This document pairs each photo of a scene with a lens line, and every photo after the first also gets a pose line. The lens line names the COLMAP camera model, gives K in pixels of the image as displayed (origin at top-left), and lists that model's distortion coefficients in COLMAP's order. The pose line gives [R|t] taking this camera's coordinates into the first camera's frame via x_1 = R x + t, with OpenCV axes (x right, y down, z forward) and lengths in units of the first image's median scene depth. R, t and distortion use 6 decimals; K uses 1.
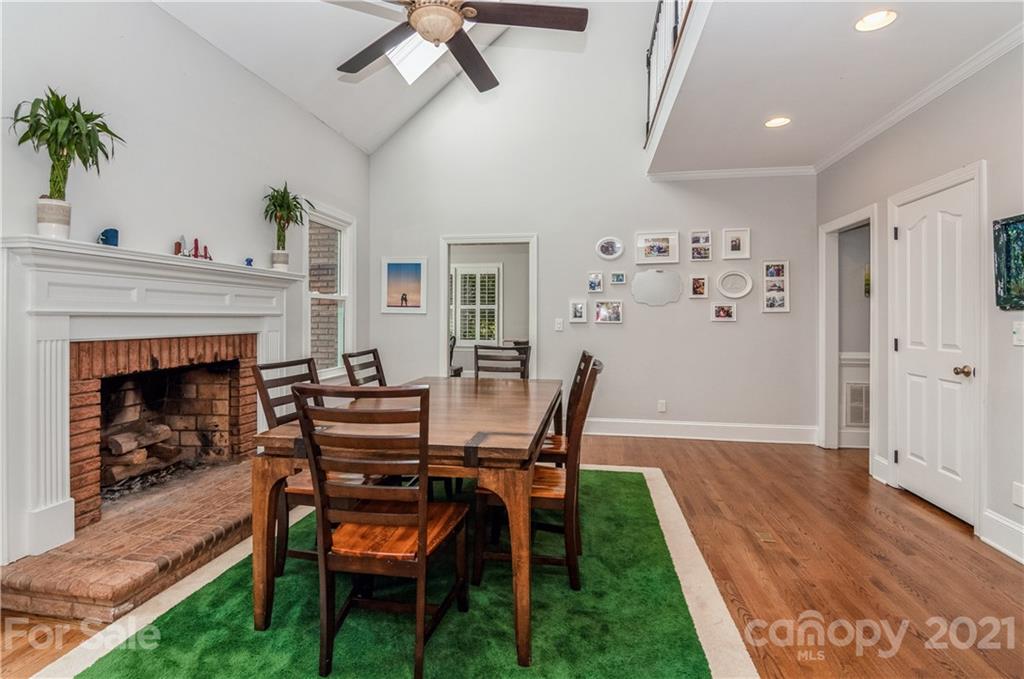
lens RADIAL K [[503.5, 0, 507.2], [0, 503.5, 316.8], [0, 0, 1]] dist [-0.002225, -0.001335]
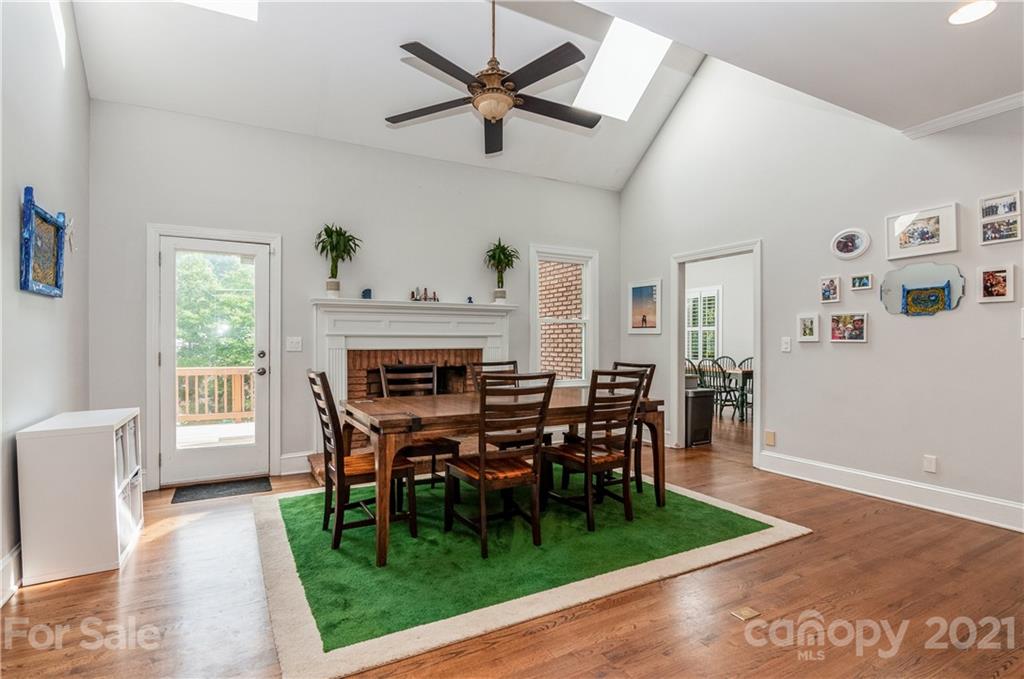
lens RADIAL K [[503.5, 0, 508.1], [0, 503.5, 343.1], [0, 0, 1]] dist [-0.002225, -0.001335]
pose [[0.619680, -0.001532, -0.784853, 0.632560], [0.004059, 0.999991, 0.001252, 0.014238], [0.784844, -0.003961, 0.619681, 0.166221]]
